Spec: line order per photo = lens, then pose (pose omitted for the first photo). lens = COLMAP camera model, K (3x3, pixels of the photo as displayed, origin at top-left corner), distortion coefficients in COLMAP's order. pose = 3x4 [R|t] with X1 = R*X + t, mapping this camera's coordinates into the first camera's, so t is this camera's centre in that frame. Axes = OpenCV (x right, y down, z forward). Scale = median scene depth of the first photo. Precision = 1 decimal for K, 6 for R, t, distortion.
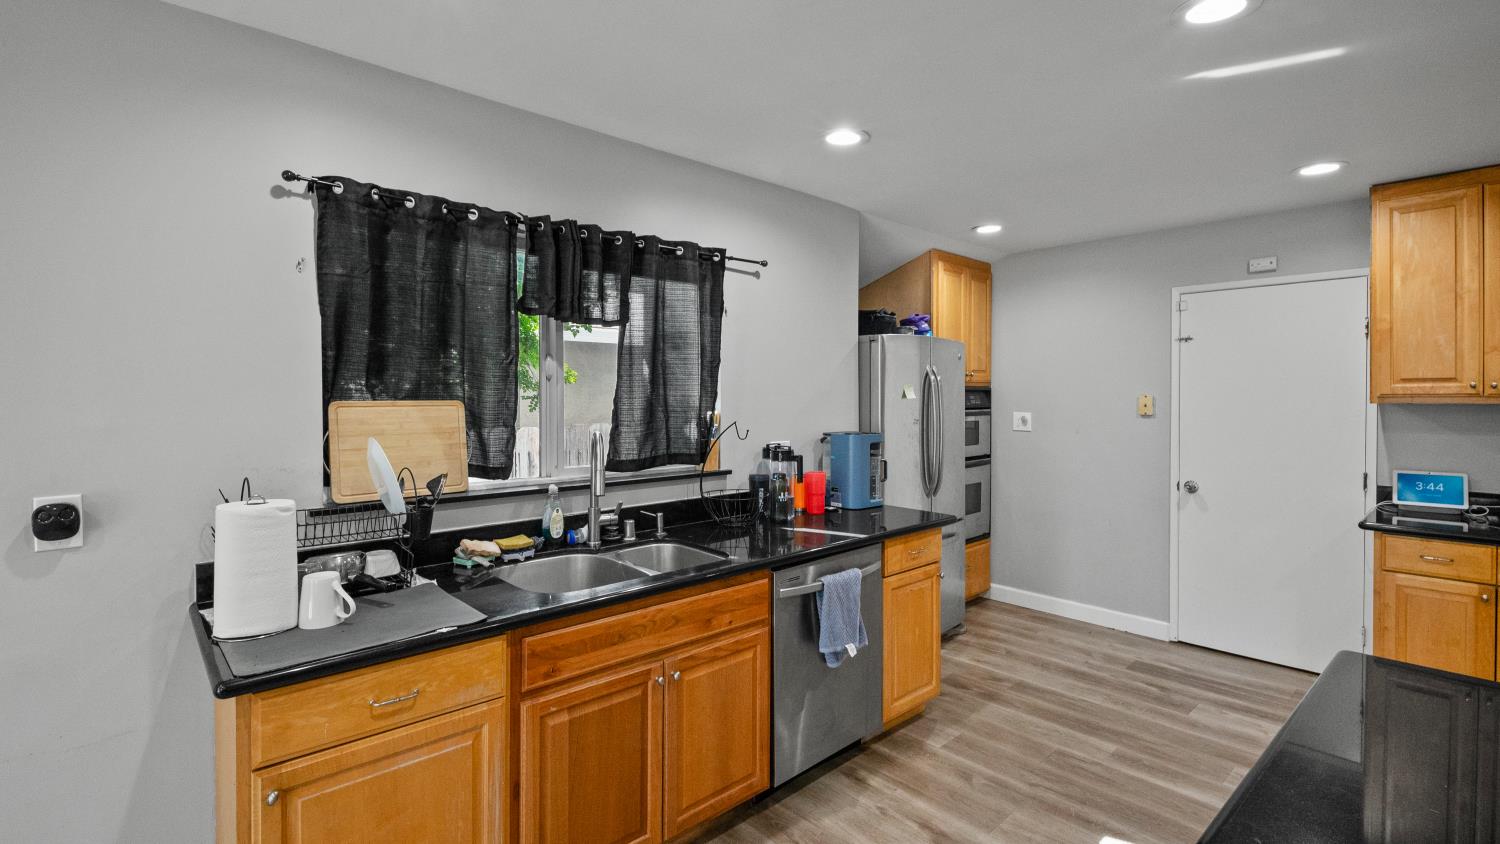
lens RADIAL K [[680.6, 0, 750.4], [0, 680.6, 402.7], [0, 0, 1]] dist [0.013186, -0.008369]
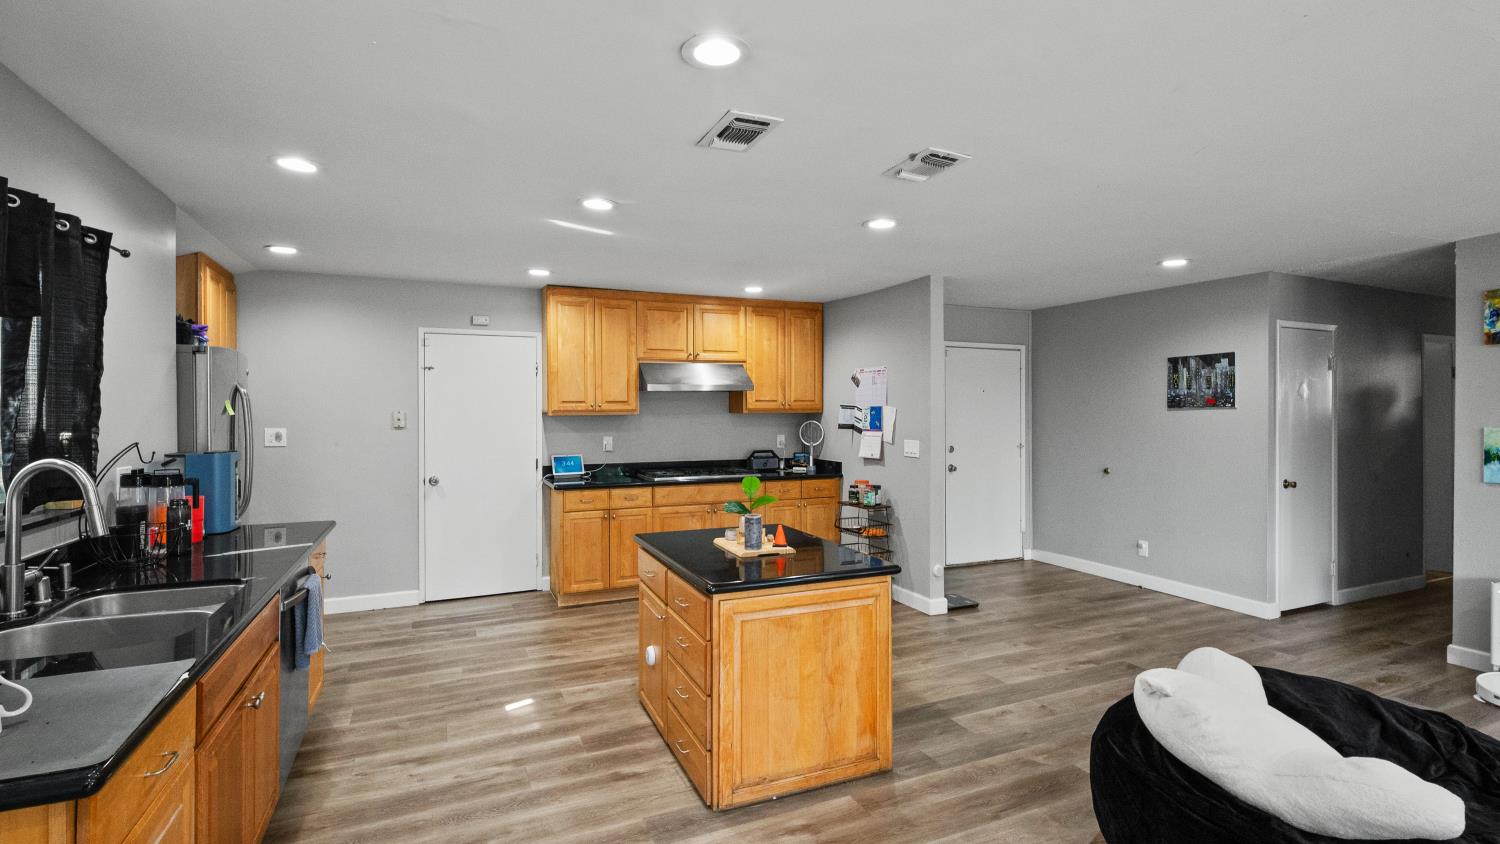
lens RADIAL K [[689.4, 0, 744.7], [0, 689.4, 415.1], [0, 0, 1]] dist [0.009728, -0.000638]
pose [[0.319378, -0.006951, 0.947602, -0.609604], [0.013310, 0.999907, 0.002849, 0.001206], [-0.947534, 0.011703, 0.319441, 0.013358]]
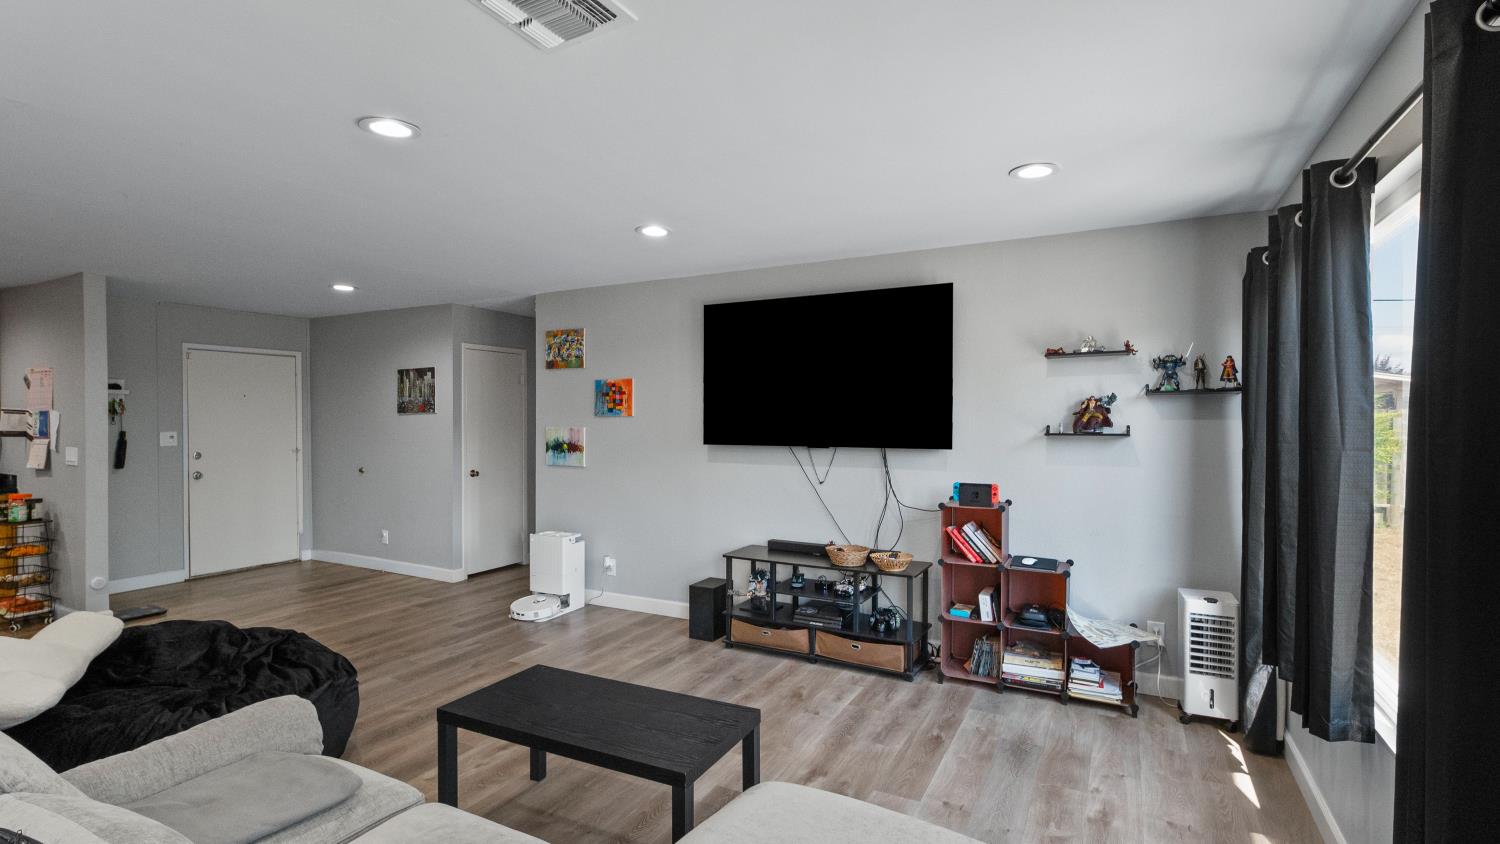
lens RADIAL K [[700.7, 0, 750.0], [0, 700.7, 422.0], [0, 0, 1]] dist [-0.001485, -0.000447]
pose [[-0.331880, -0.008674, 0.943282, -0.921658], [0.014010, 0.999802, 0.014123, 0.016177], [-0.943217, 0.017903, -0.331693, -0.846262]]
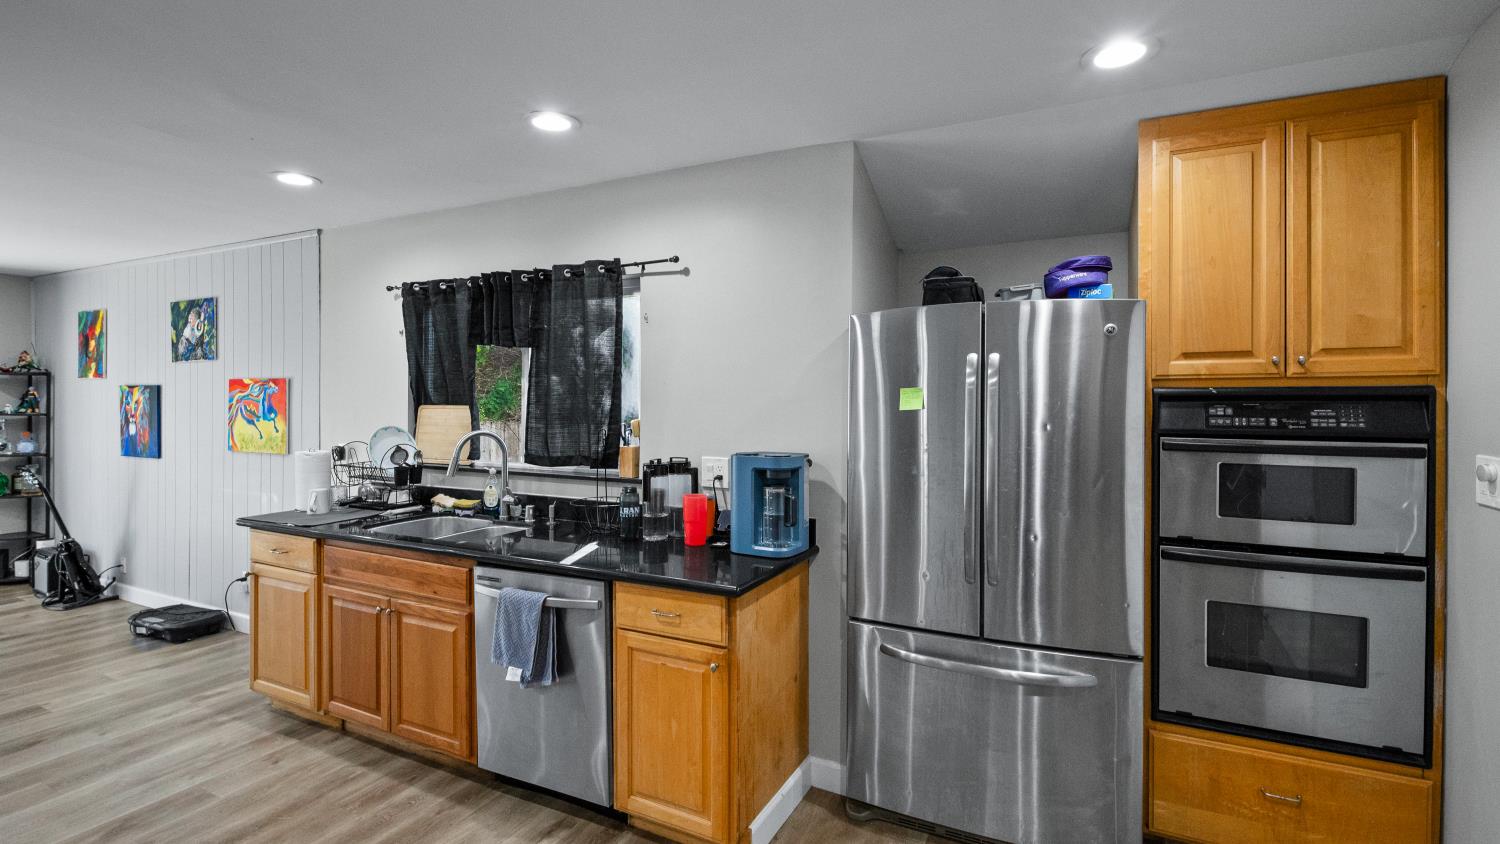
lens RADIAL K [[670.7, 0, 745.7], [0, 670.7, 413.6], [0, 0, 1]] dist [0.012201, -0.007695]
pose [[0.362993, 0.012529, -0.931708, 1.005777], [-0.018686, 0.999806, 0.006164, -0.005405], [0.931605, 0.015172, 0.363157, 0.860406]]
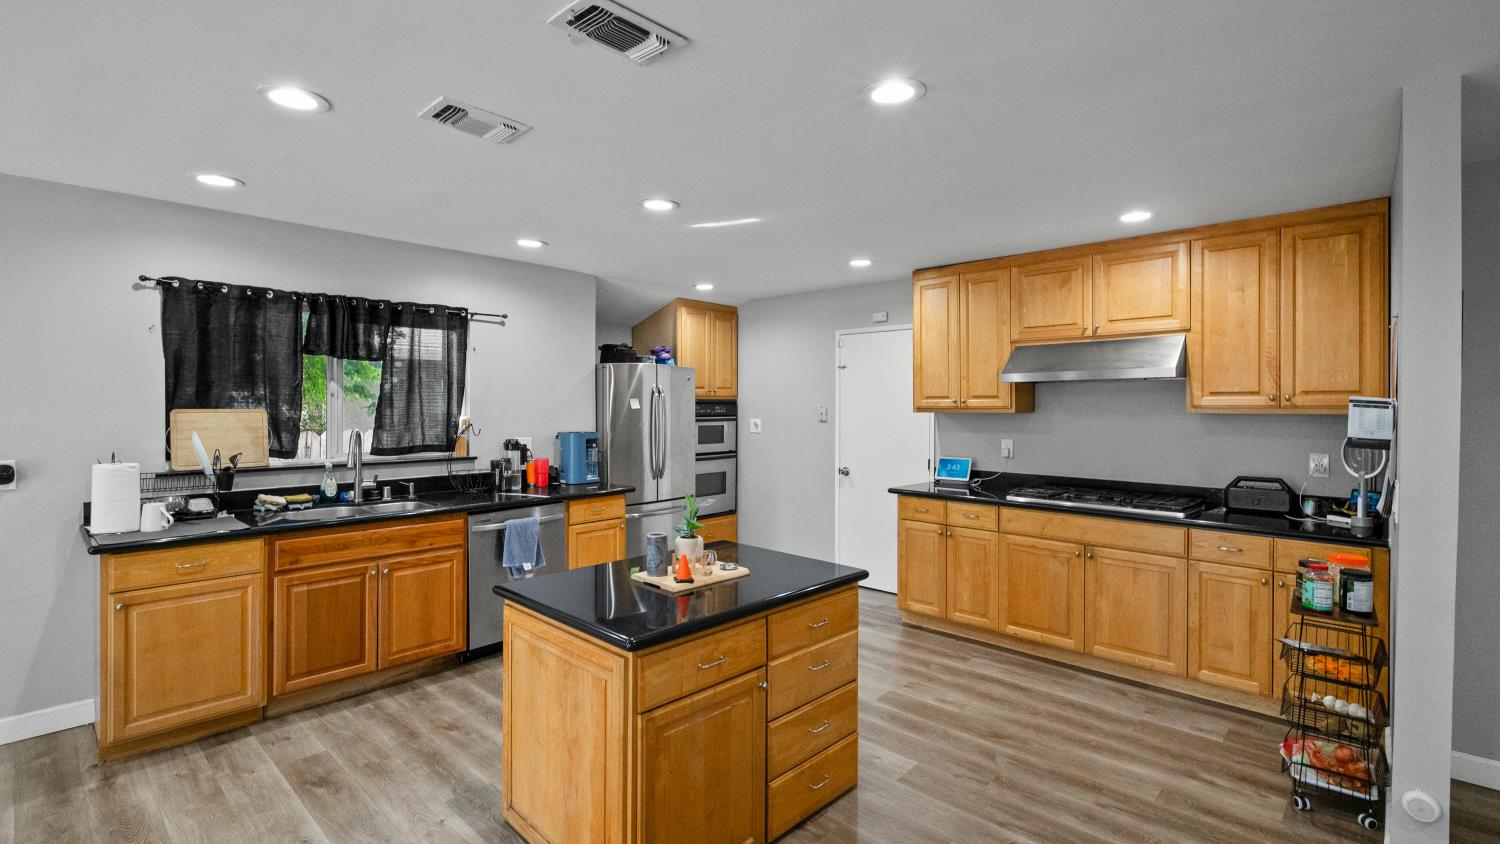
lens RADIAL K [[677.6, 0, 747.7], [0, 677.6, 408.0], [0, 0, 1]] dist [0.011249, -0.007691]
pose [[0.997412, 0.002487, 0.071856, 0.493366], [-0.002046, 0.999979, -0.006208, 0.001354], [-0.071870, 0.006045, 0.997396, -0.558183]]
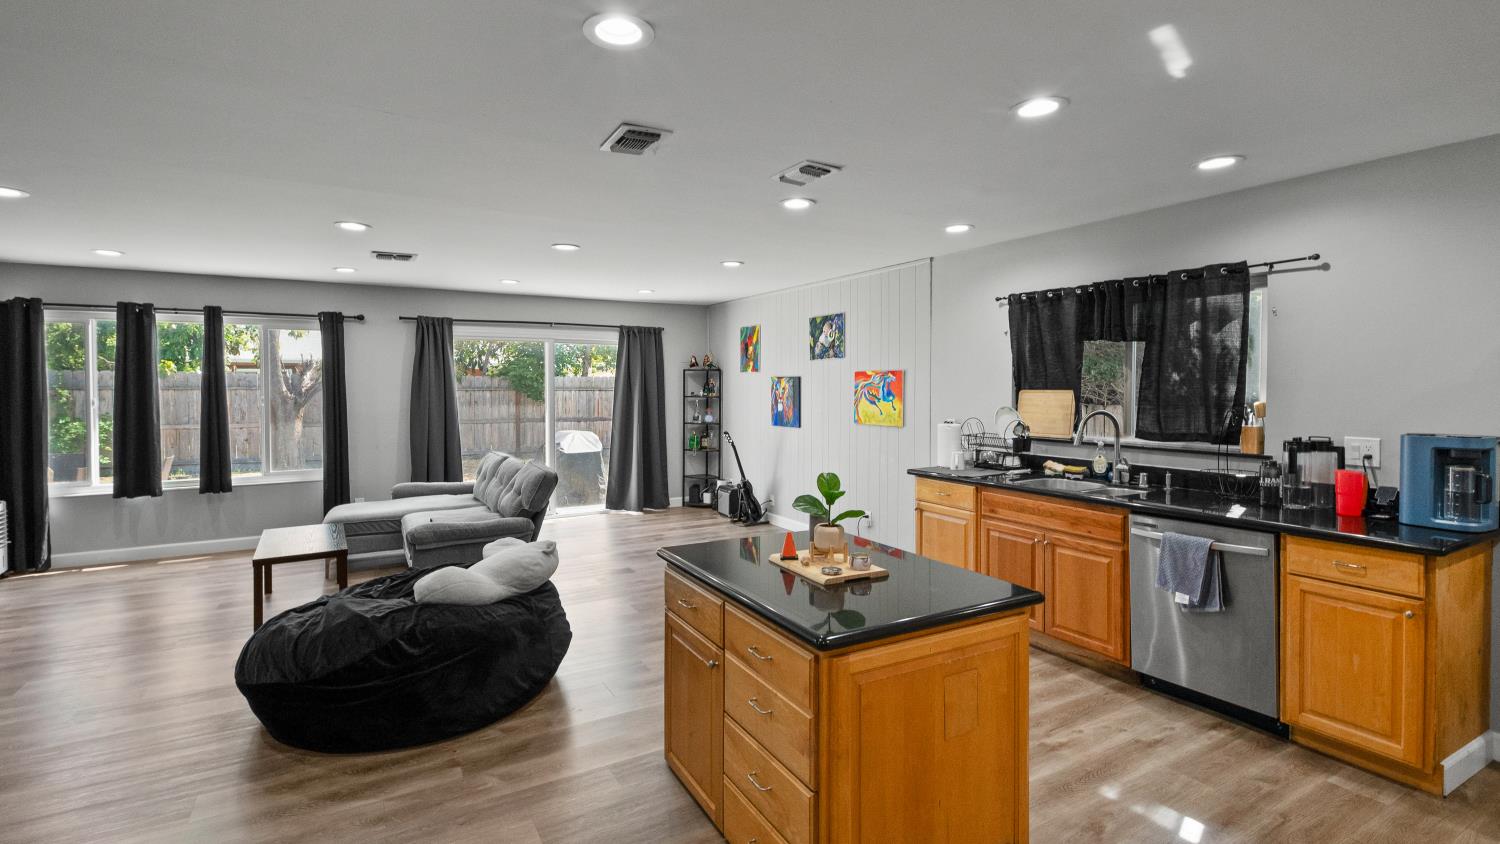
lens RADIAL K [[689.1, 0, 751.9], [0, 689.1, 402.2], [0, 0, 1]] dist [0.014870, -0.009280]
pose [[-0.214645, 0.021025, -0.976466, 1.353418], [-0.012997, 0.999618, 0.024381, -0.004490], [0.976606, 0.017925, -0.214290, 0.461336]]
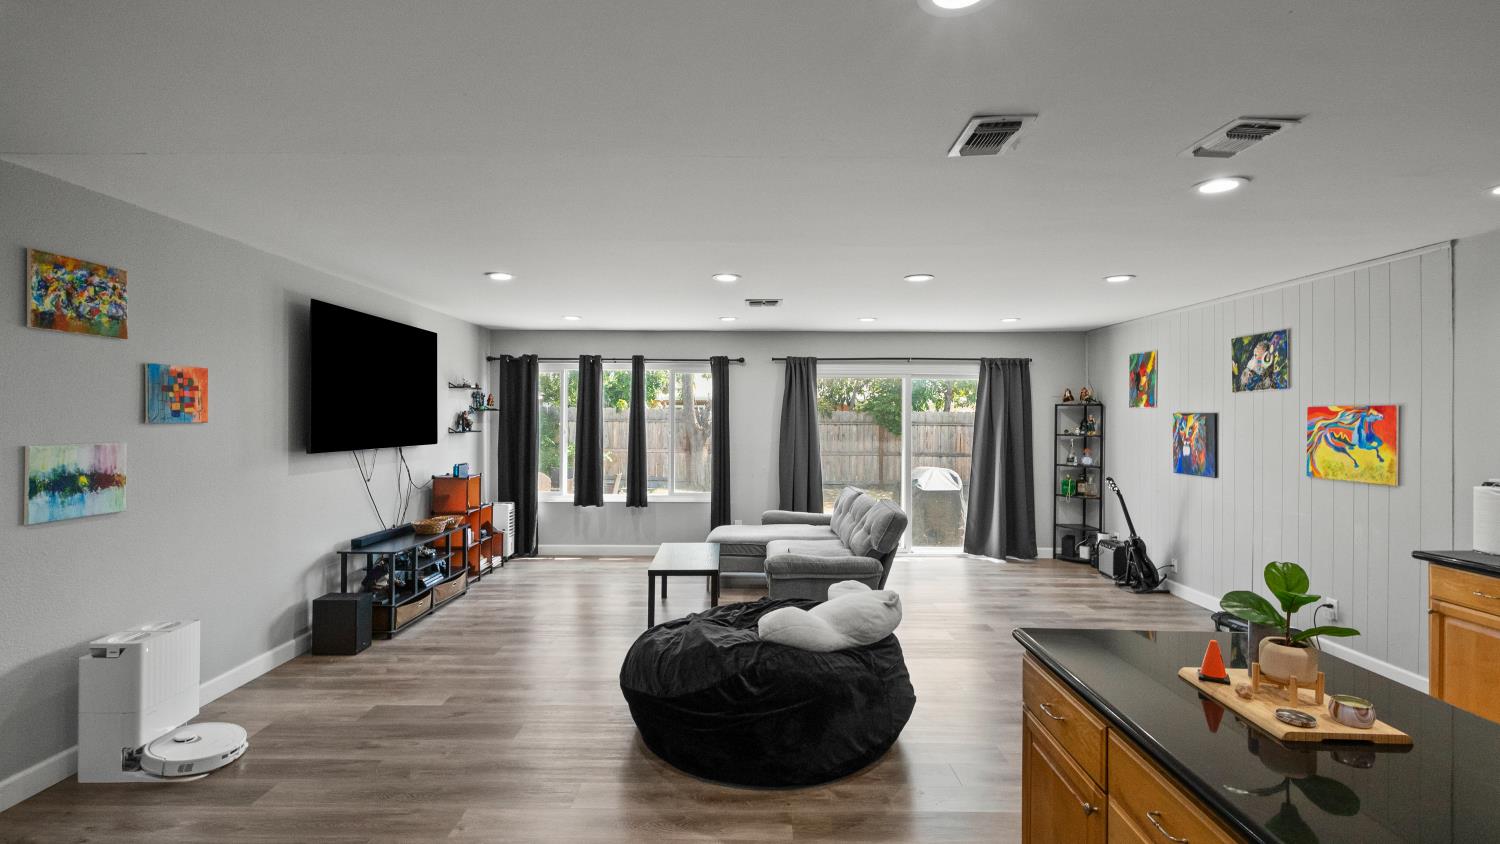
lens RADIAL K [[670.7, 0, 745.7], [0, 670.7, 413.6], [0, 0, 1]] dist [0.012201, -0.007695]
pose [[-0.681230, -0.012396, -0.731965, 1.207990], [-0.018219, 0.999834, 0.000024, -0.012821], [0.731843, 0.013352, -0.681343, 0.422123]]
